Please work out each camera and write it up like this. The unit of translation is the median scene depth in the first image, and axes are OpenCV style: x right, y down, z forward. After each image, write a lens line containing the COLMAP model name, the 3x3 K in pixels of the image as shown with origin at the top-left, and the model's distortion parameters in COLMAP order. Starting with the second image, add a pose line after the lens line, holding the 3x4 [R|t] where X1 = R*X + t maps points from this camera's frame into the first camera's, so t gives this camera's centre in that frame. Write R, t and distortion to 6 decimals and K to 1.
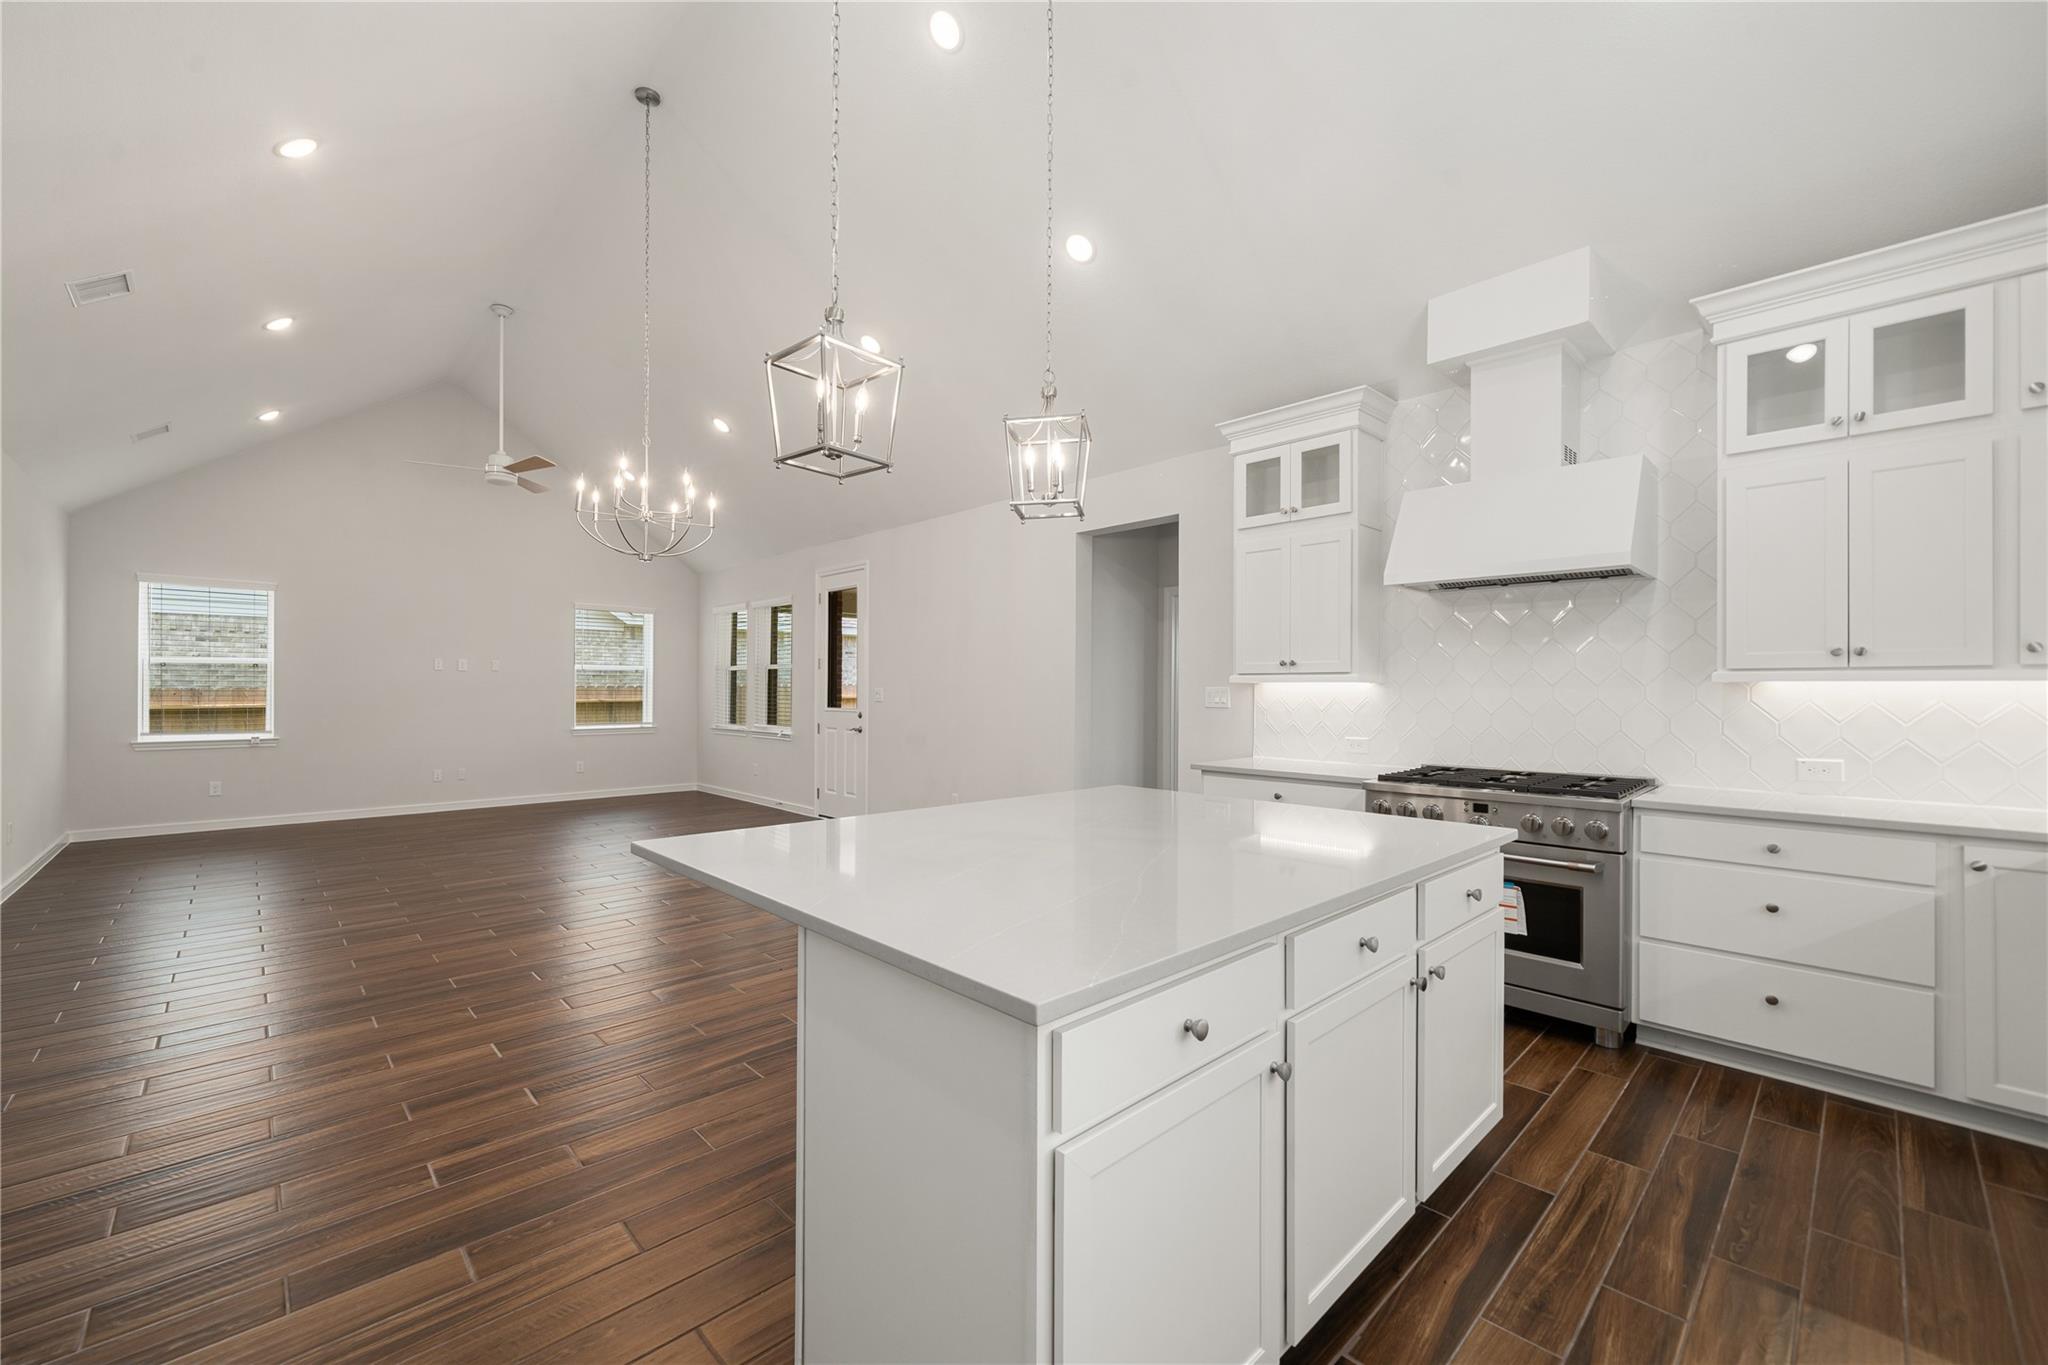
lens RADIAL K [[811.6, 0, 1029.6], [0, 811.6, 696.4], [0, 0, 1]] dist [-0.002352, -0.000140]
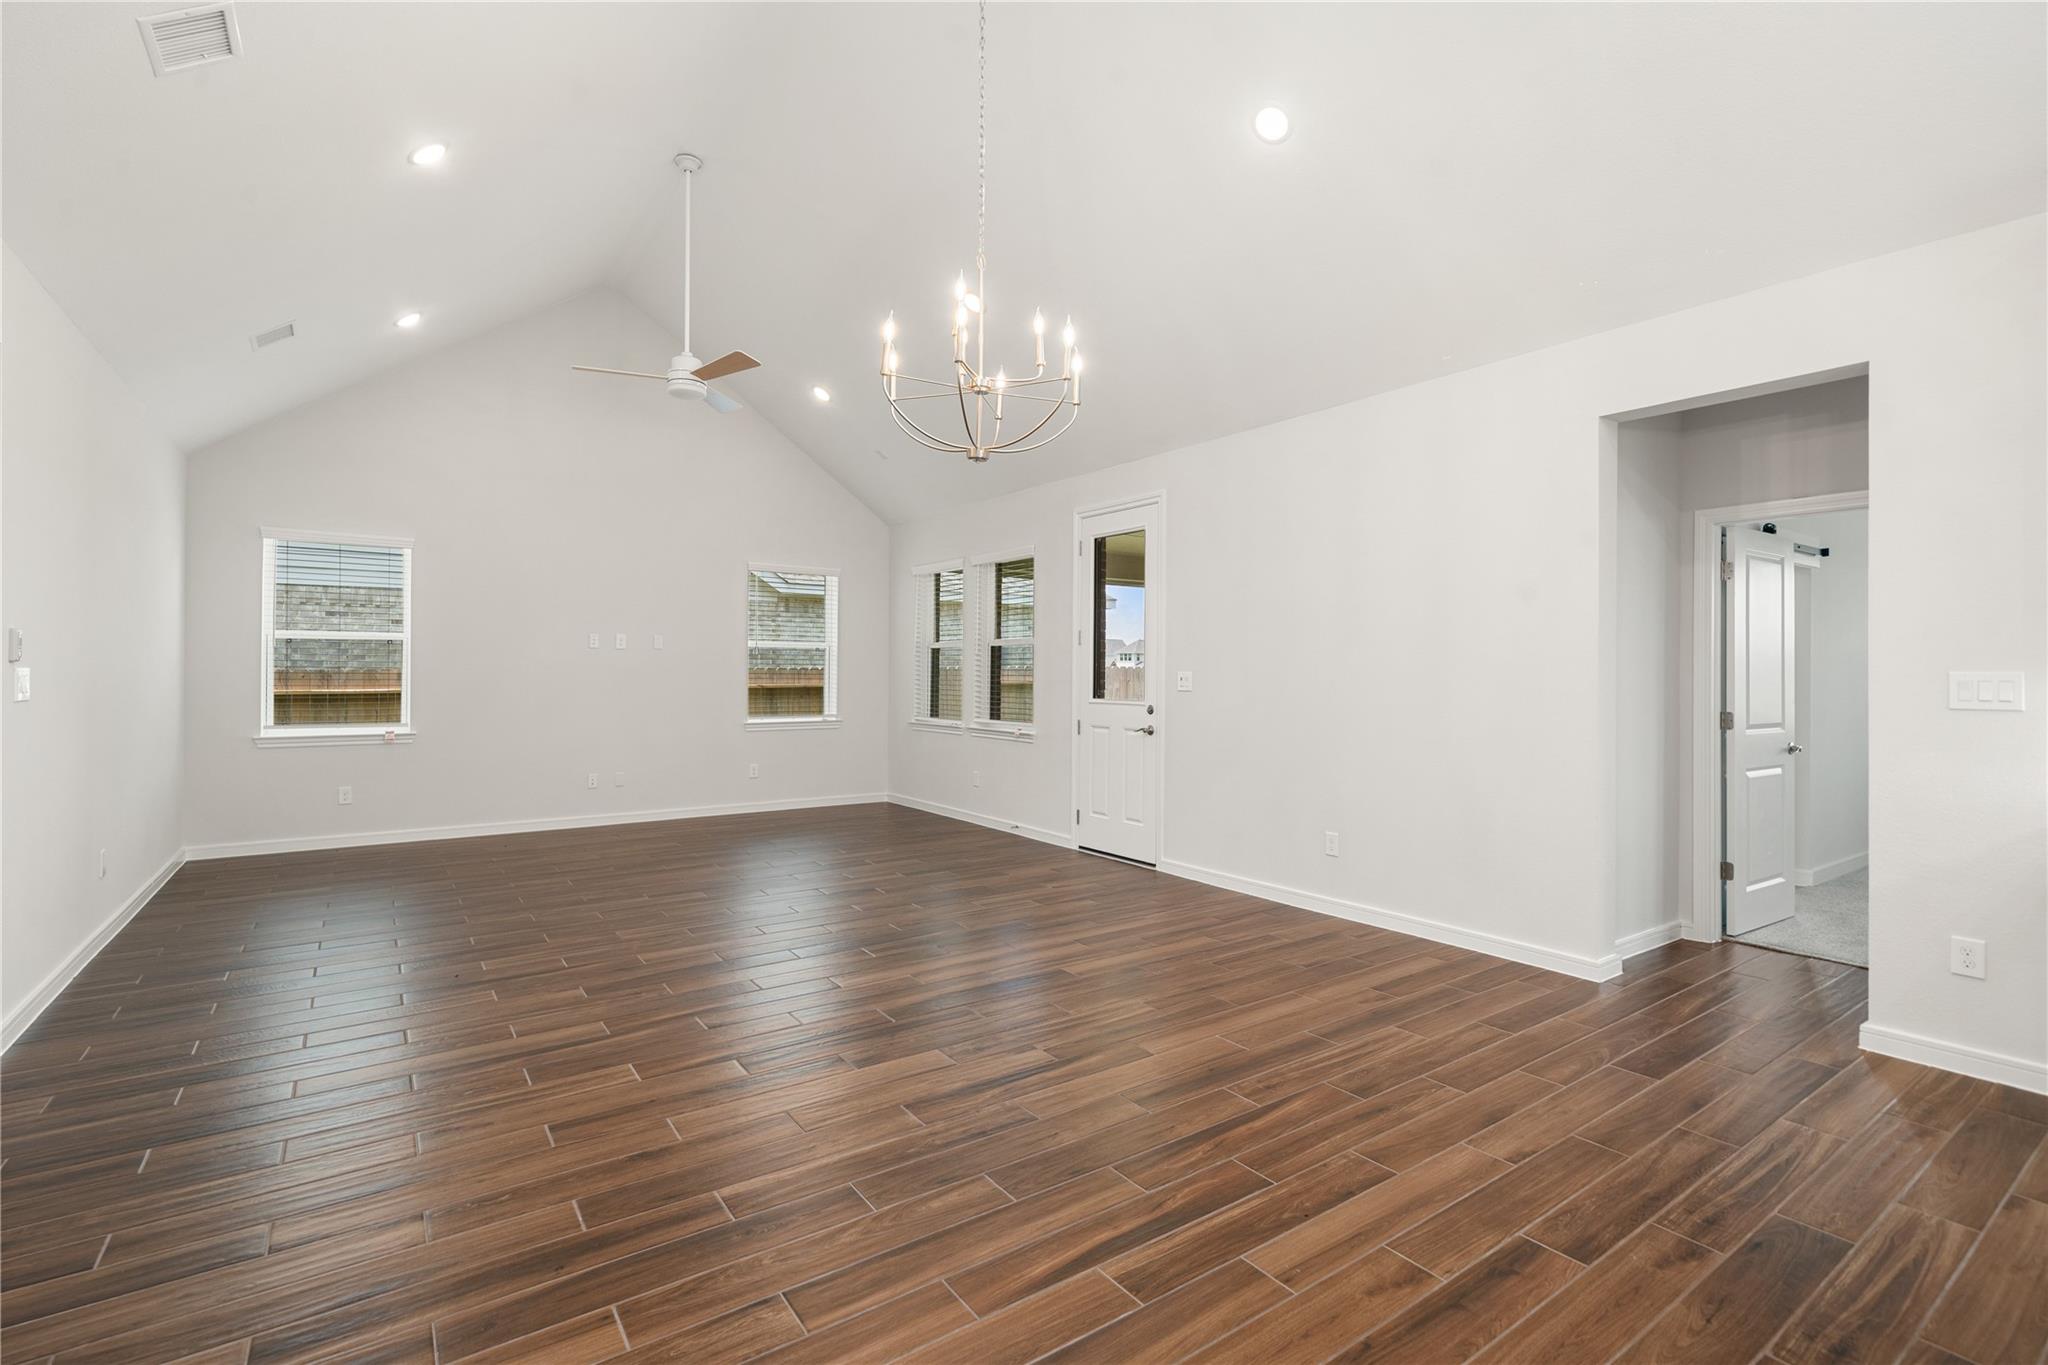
lens RADIAL K [[920.4, 0, 1024.1], [0, 920.4, 677.5], [0, 0, 1]] dist [0.003310, 0.000924]
pose [[0.988275, 0.002911, -0.152657, -0.180403], [-0.003292, 0.999992, -0.002243, -0.002660], [0.152649, 0.002719, 0.988277, 0.177651]]
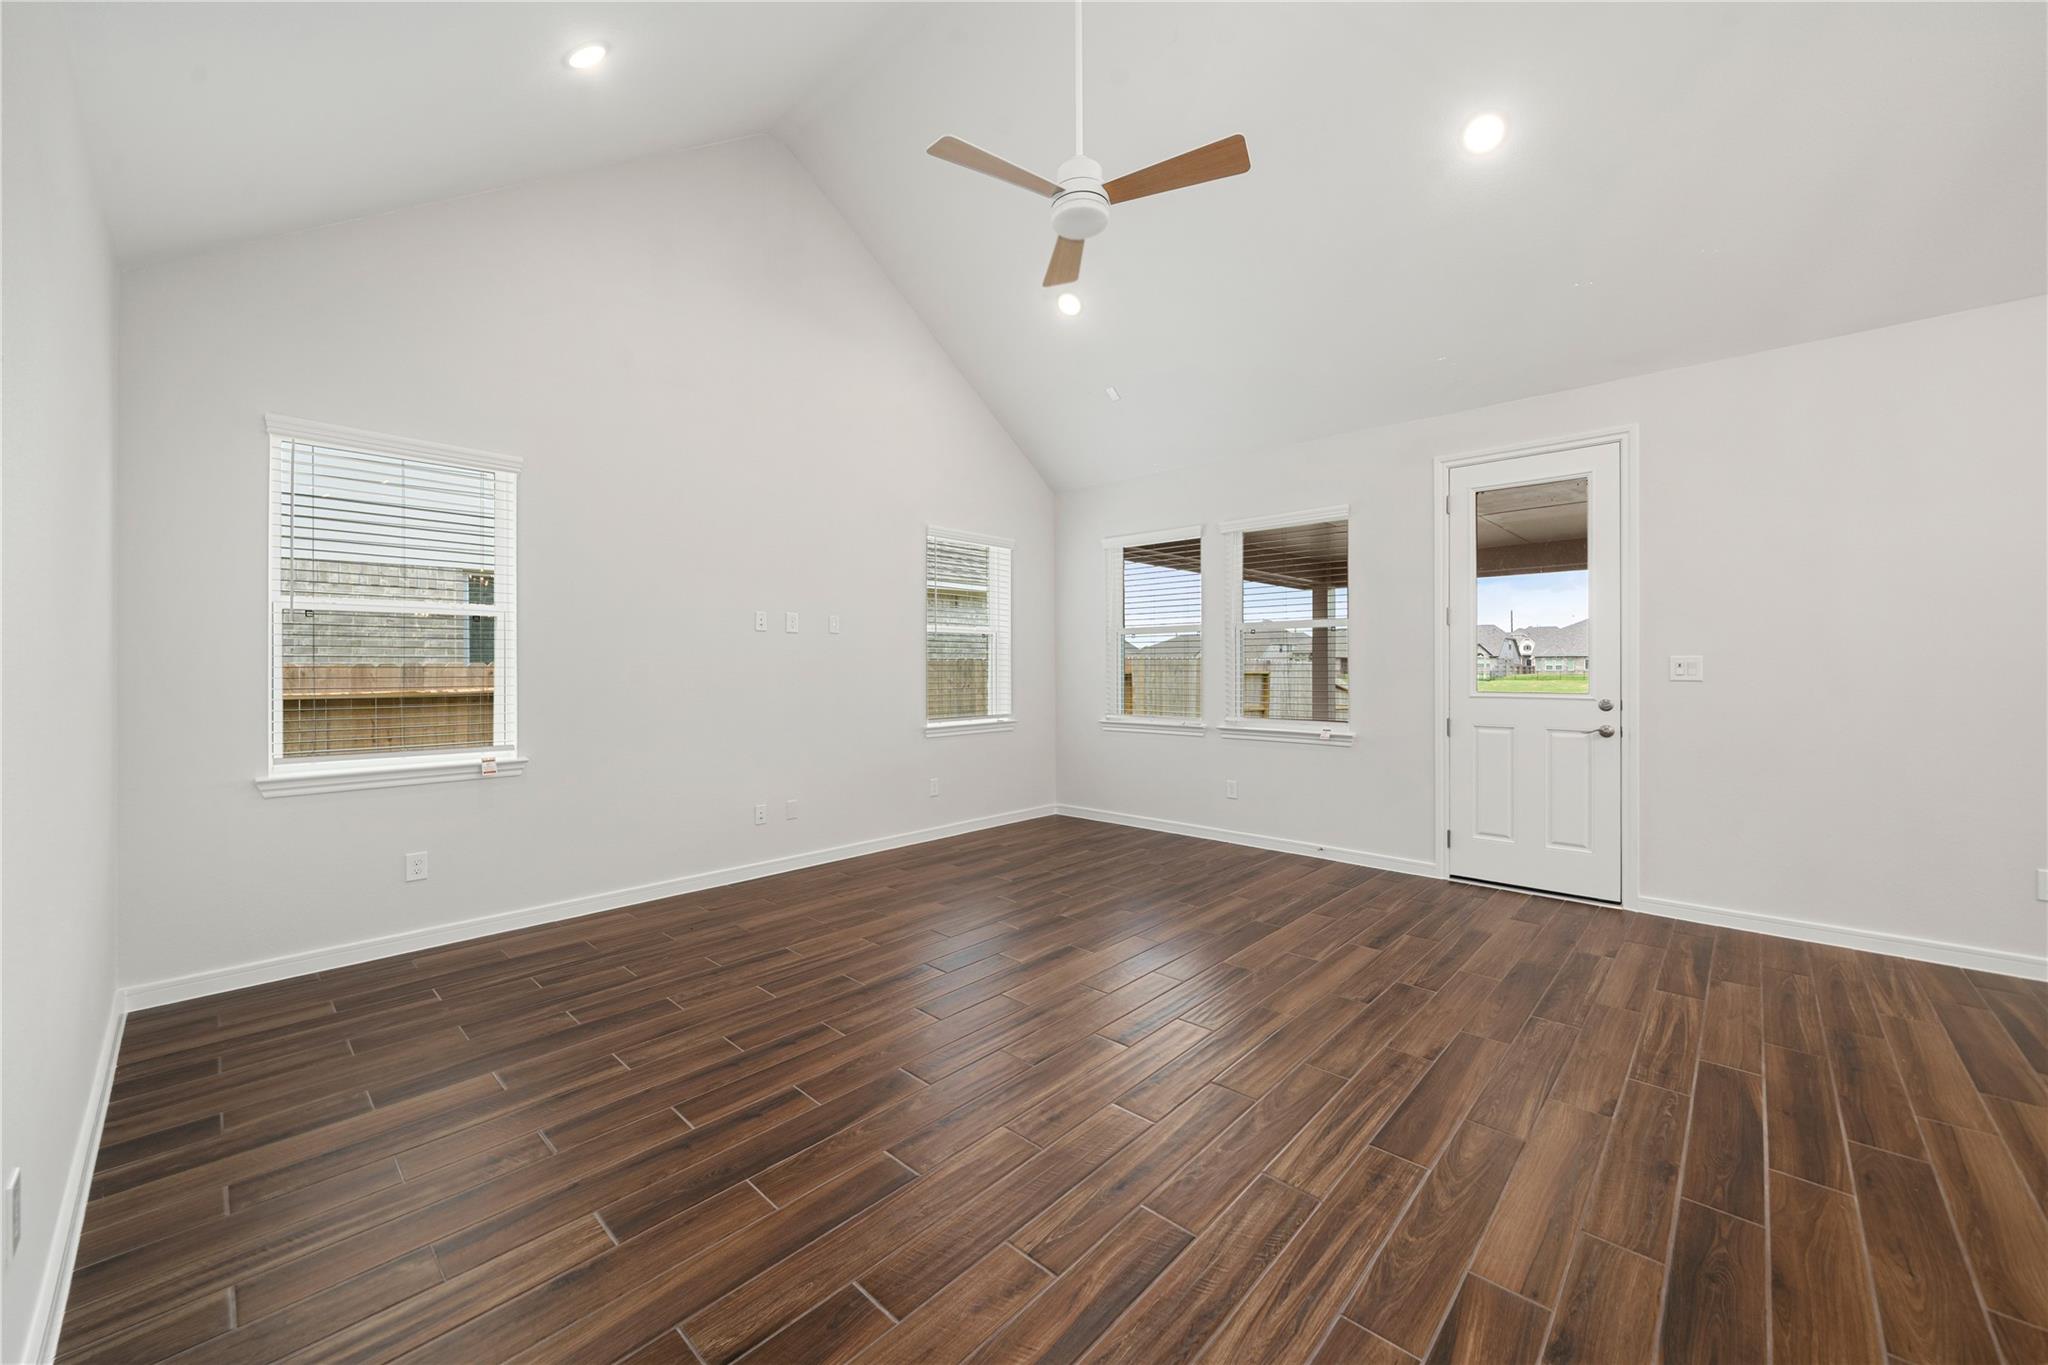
lens RADIAL K [[777.2, 0, 1013.8], [0, 777.2, 668.8], [0, 0, 1]] dist [0.004662, 0.000154]
pose [[0.998892, -0.006075, 0.046676, -0.588332], [0.006299, 0.999969, -0.004654, -0.001621], [-0.046646, 0.004942, 0.998899, 0.451138]]
